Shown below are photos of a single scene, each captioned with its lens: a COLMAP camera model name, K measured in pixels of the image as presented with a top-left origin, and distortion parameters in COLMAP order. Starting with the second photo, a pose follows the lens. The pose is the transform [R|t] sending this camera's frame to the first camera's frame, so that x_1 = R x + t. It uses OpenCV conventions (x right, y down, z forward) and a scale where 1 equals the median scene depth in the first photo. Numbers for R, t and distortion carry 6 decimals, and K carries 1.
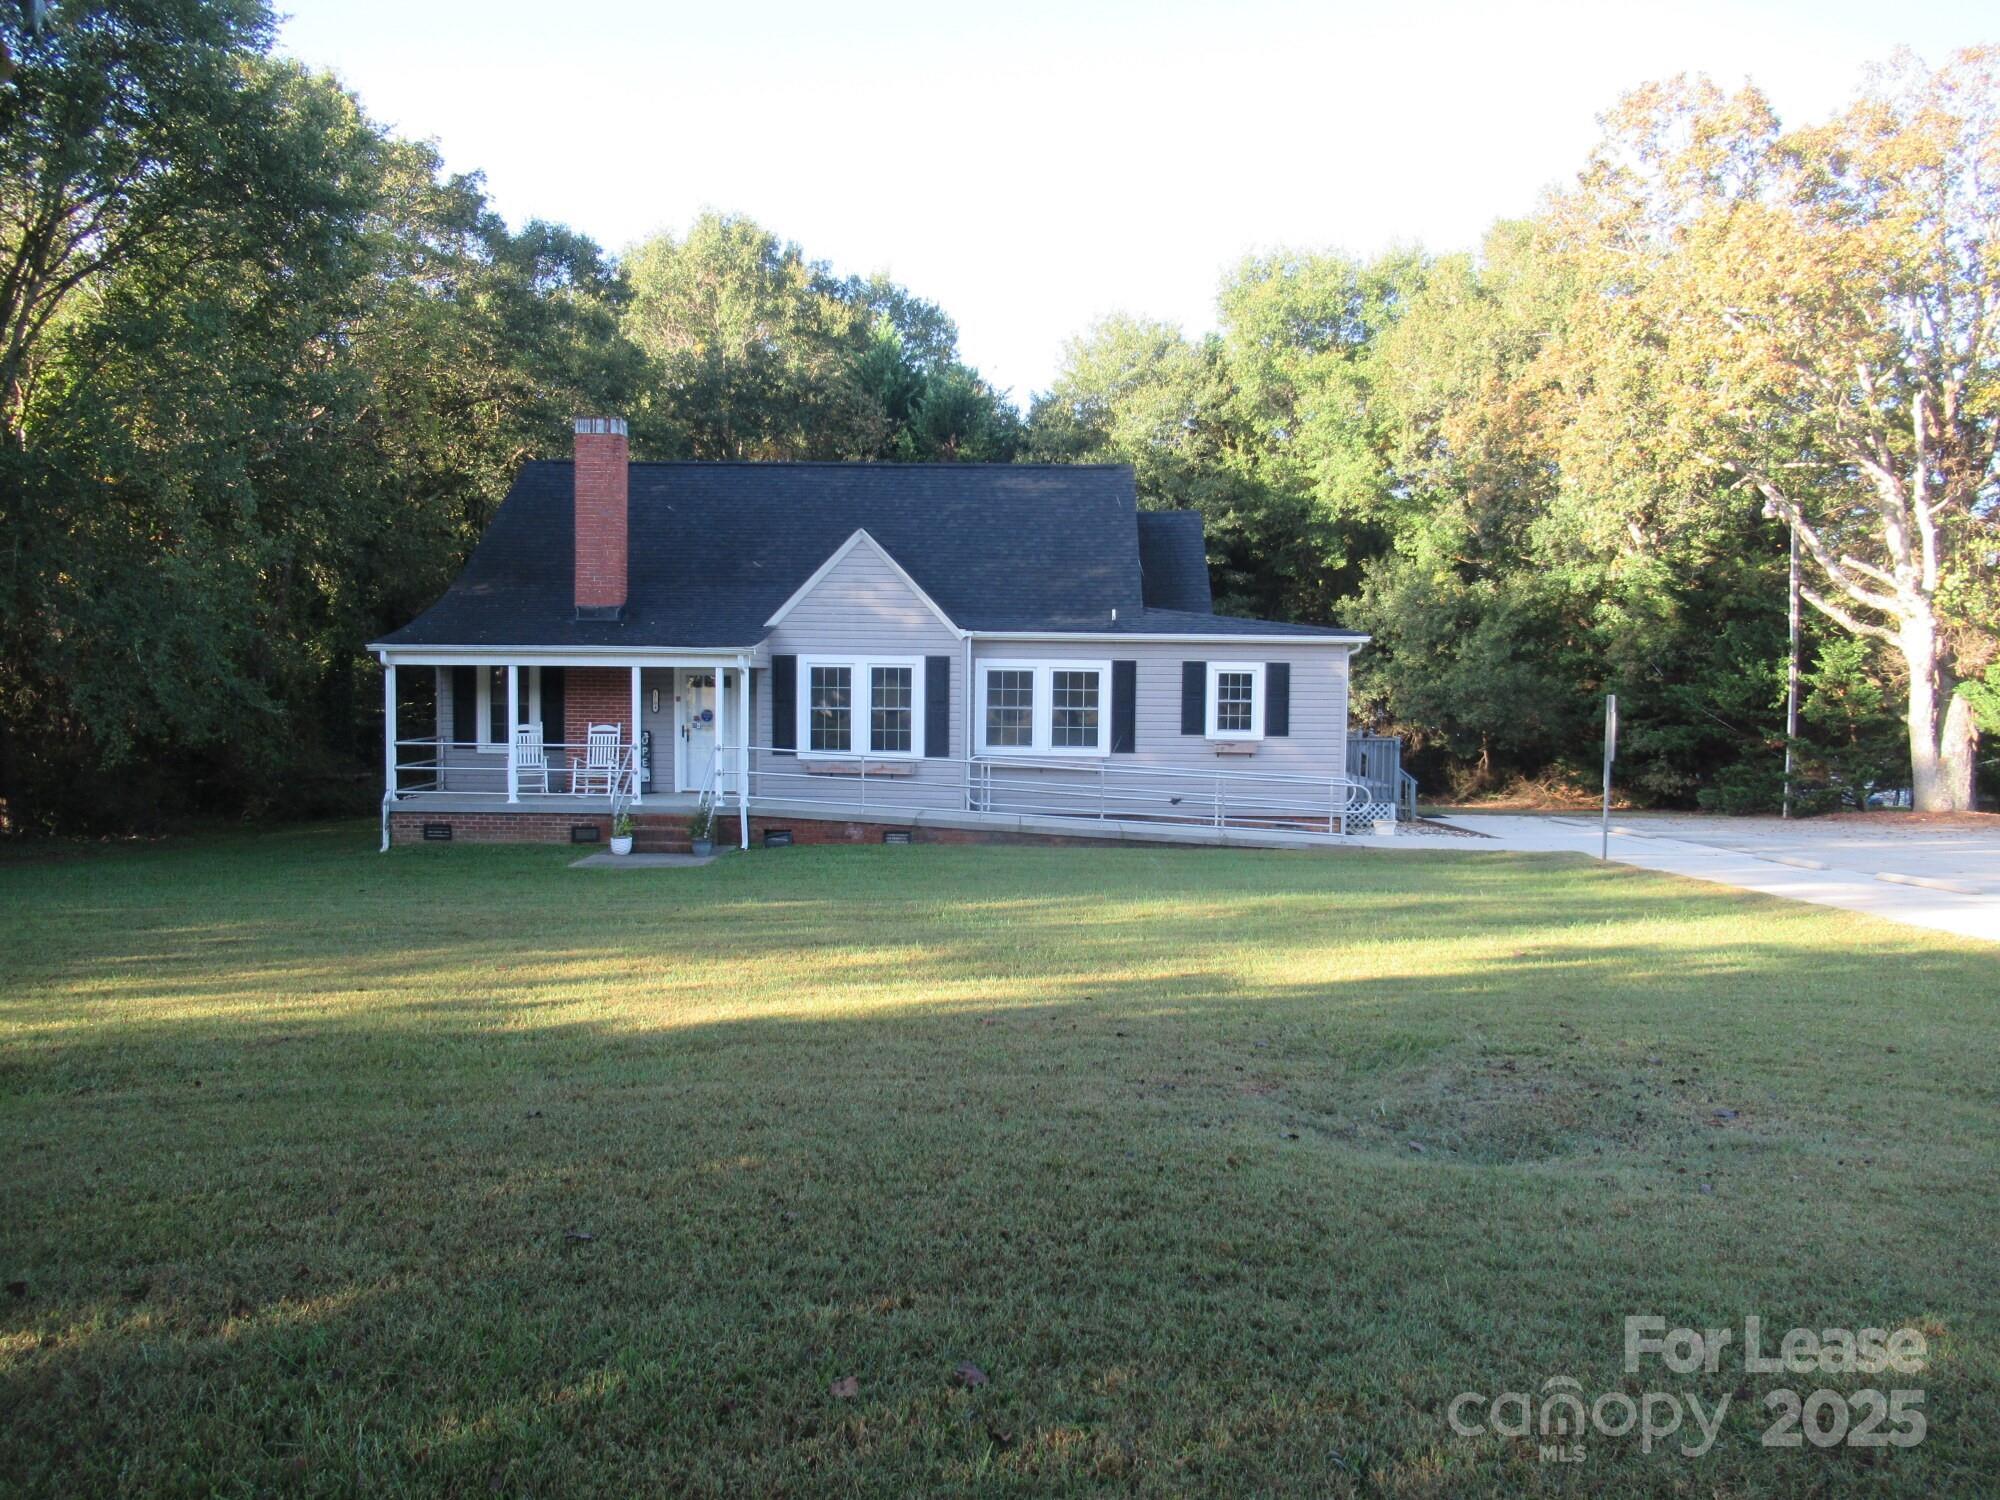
lens RADIAL K [[1478.9, 0, 1001.5], [0, 1478.9, 746.0], [0, 0, 1]] dist [-0.019083, 0.013154]
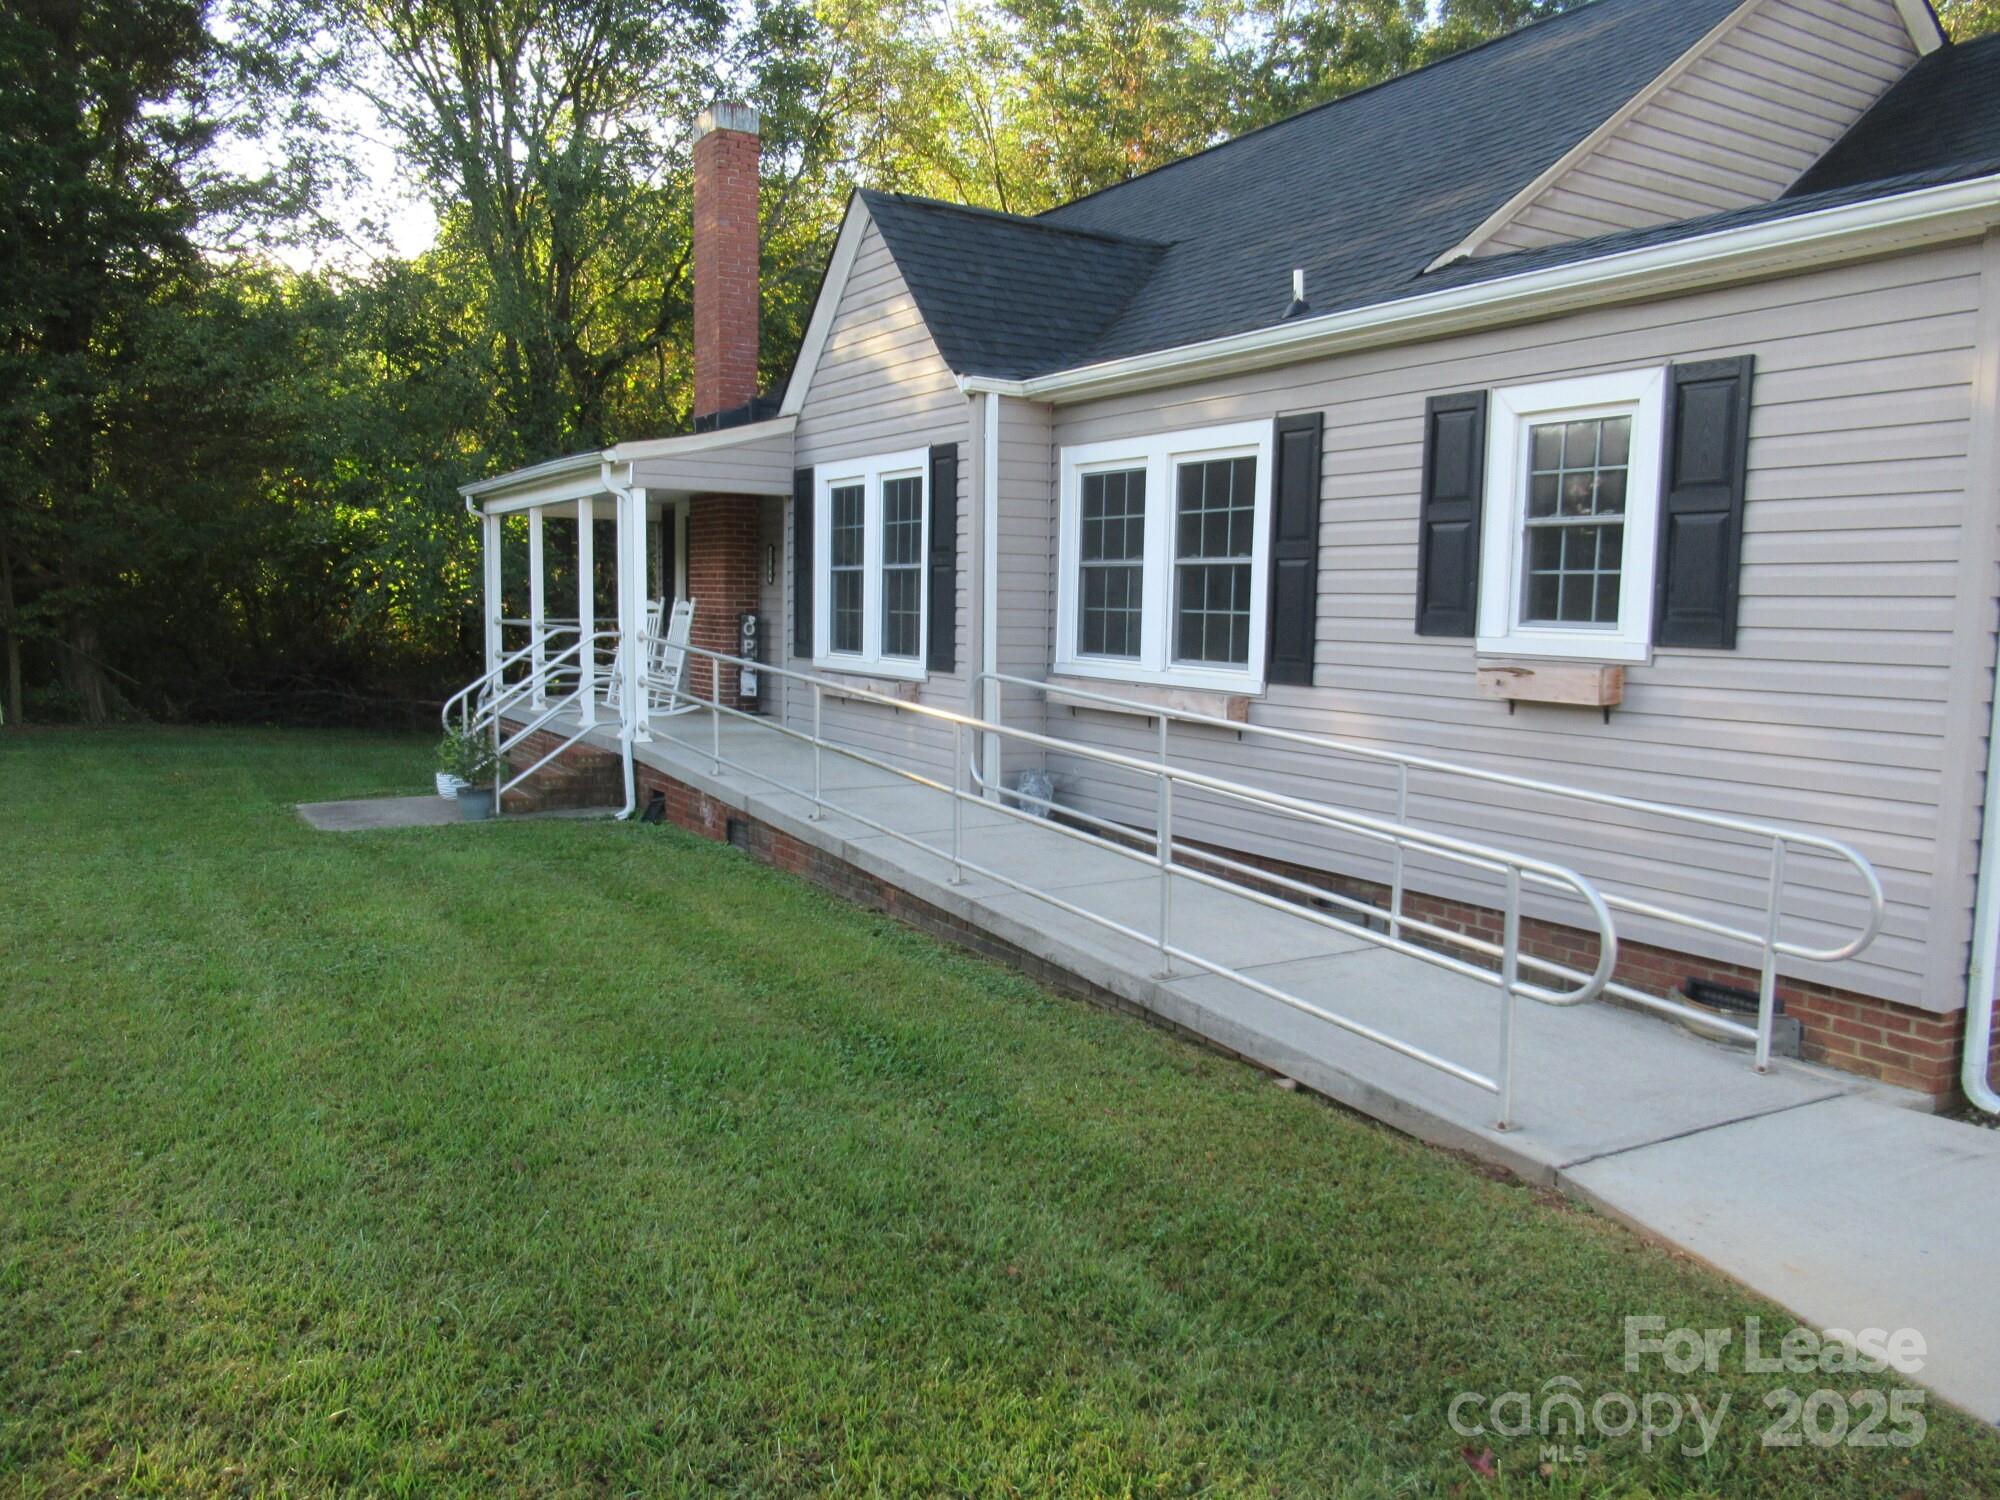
lens RADIAL K [[1478.9, 0, 1001.5], [0, 1478.9, 746.0], [0, 0, 1]] dist [-0.019083, 0.013154]
pose [[0.549267, 0.081563, -0.831657, 0.335538], [-0.049558, 0.996653, 0.065014, -0.000259], [0.834176, 0.005505, 0.551470, 0.754494]]
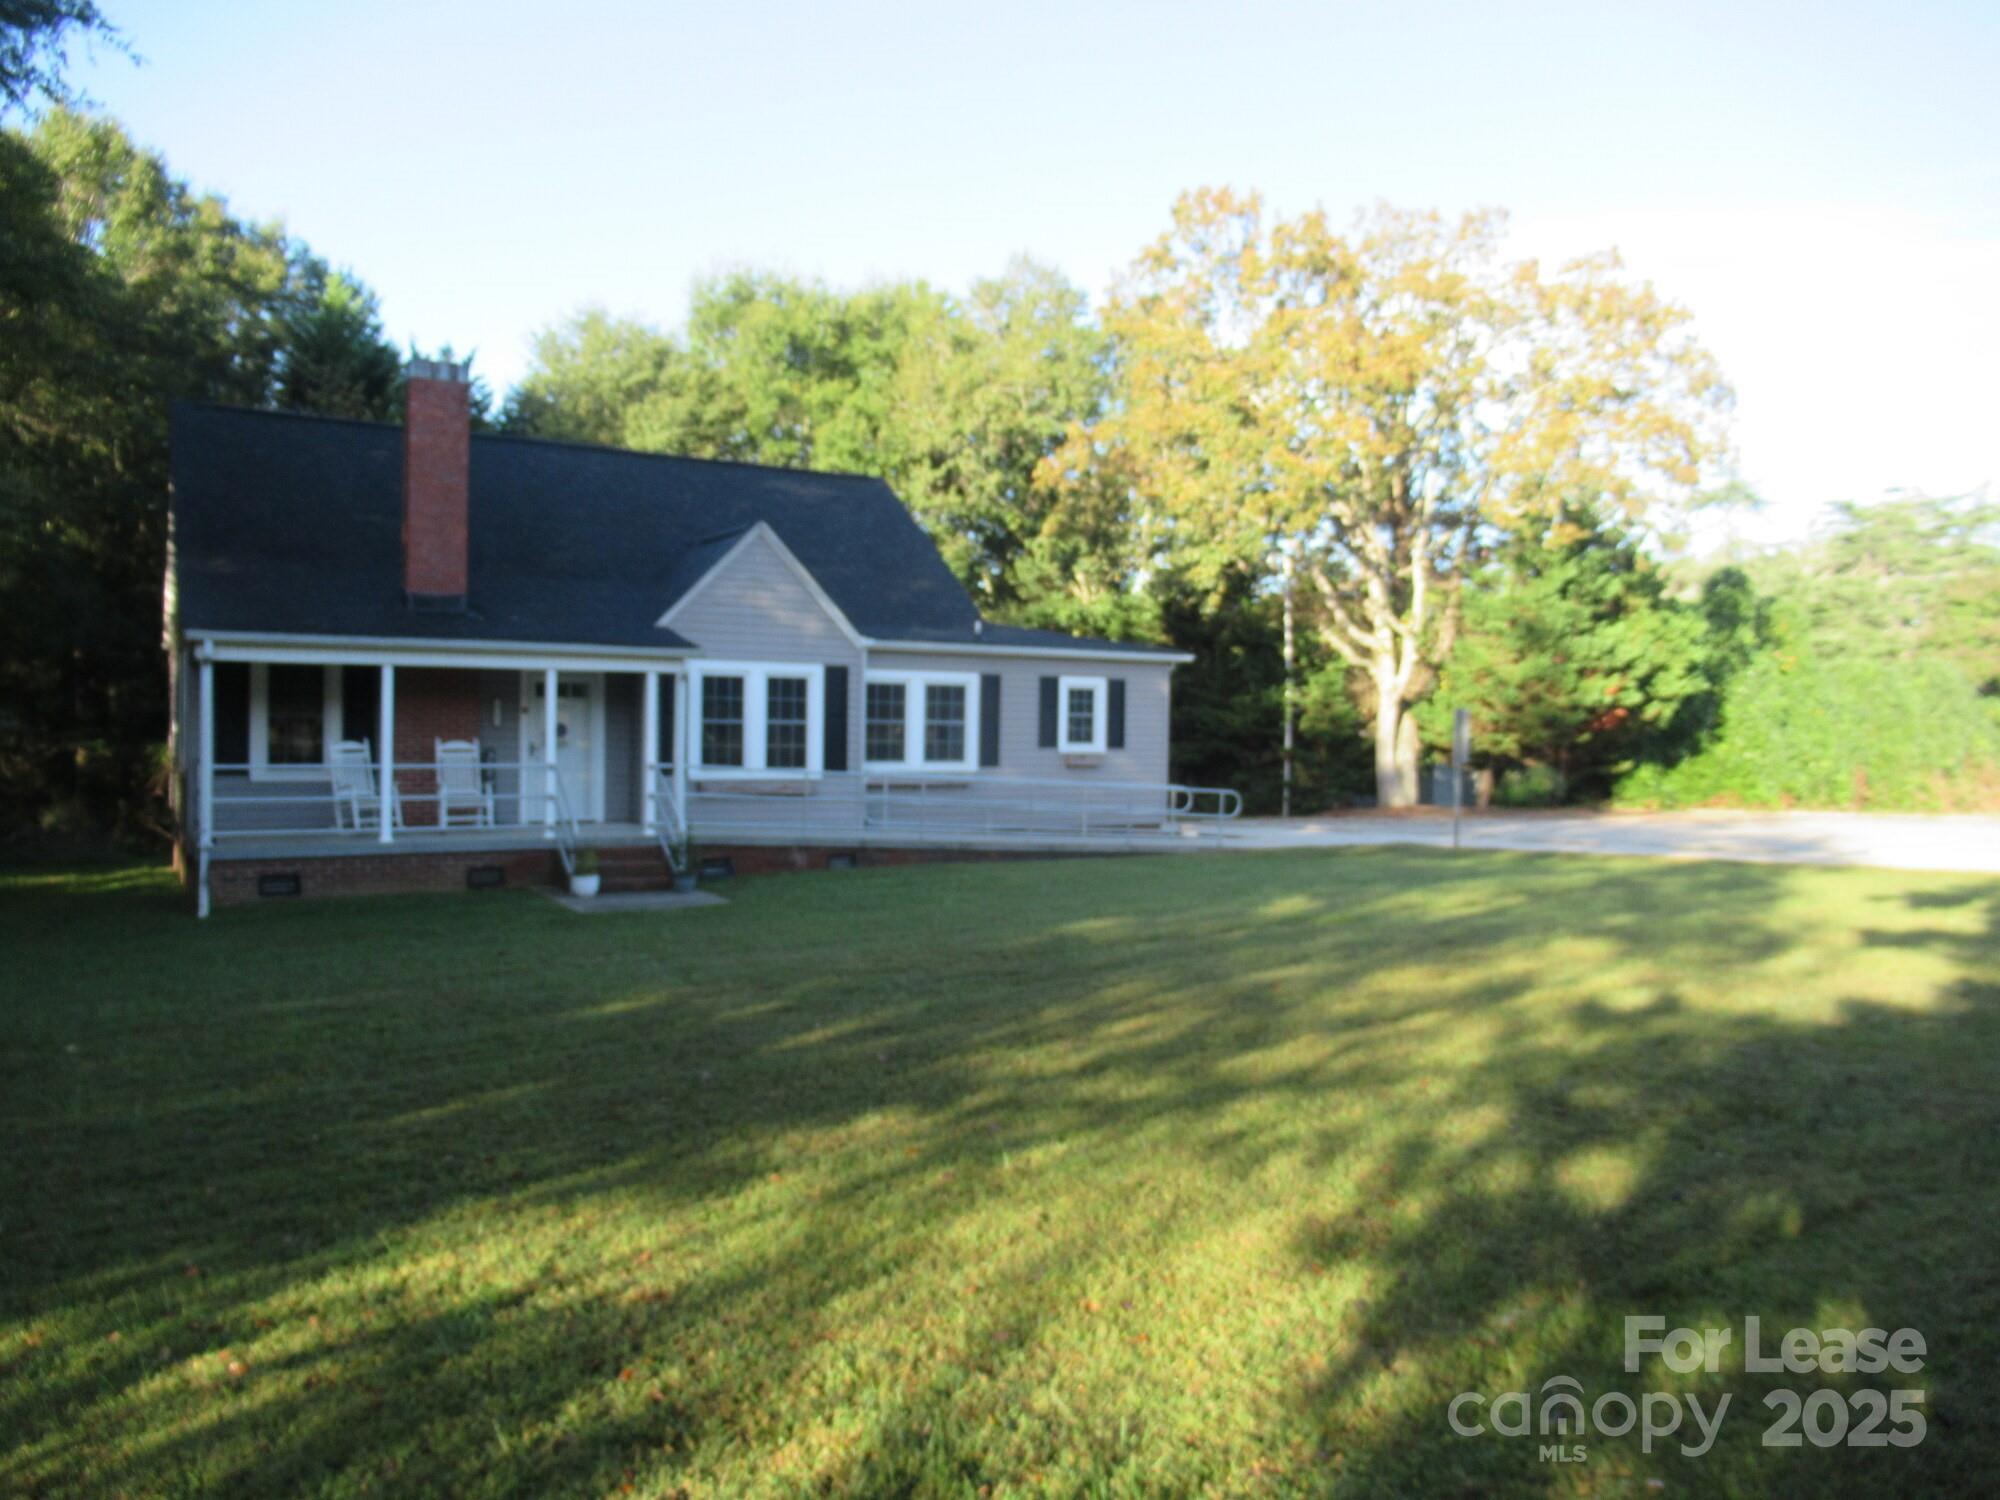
lens RADIAL K [[1478.9, 0, 1001.5], [0, 1478.9, 746.0], [0, 0, 1]] dist [-0.019083, 0.013154]
pose [[0.840517, -0.008261, 0.541721, -0.450397], [0.020099, 0.999671, -0.015939, 0.006489], [-0.541412, 0.024285, 0.840407, 0.159916]]
